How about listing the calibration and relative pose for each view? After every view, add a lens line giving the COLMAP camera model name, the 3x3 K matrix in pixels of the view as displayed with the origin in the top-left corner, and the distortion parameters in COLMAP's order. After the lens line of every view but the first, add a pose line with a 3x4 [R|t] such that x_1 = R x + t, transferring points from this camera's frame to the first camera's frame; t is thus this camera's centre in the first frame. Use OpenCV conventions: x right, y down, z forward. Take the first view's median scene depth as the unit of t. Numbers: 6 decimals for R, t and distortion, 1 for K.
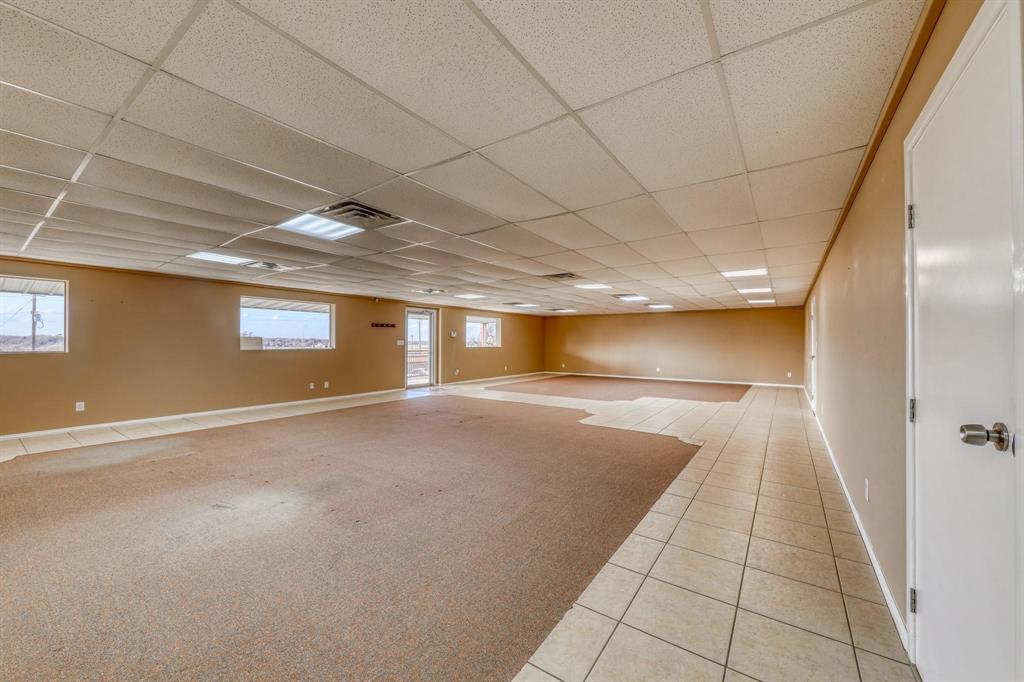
lens RADIAL K [[387.0, 0, 512.0], [0, 387.0, 341.0], [0, 0, 1]] dist [0.000225, -0.003311]
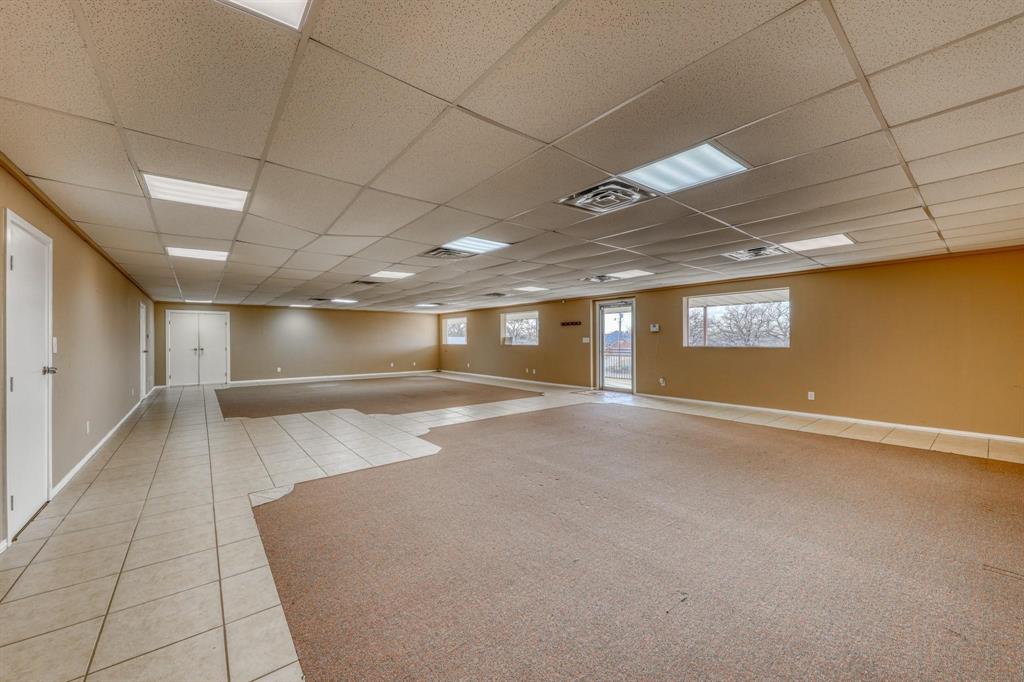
lens RADIAL K [[384.1, 0, 490.0], [0, 384.1, 339.4], [0, 0, 1]] dist [0.114799, -0.000013]
pose [[-0.297456, -0.002125, -0.954733, 0.683412], [0.008382, 0.999953, -0.004837, 0.005431], [0.954699, -0.009441, -0.297424, 1.005206]]
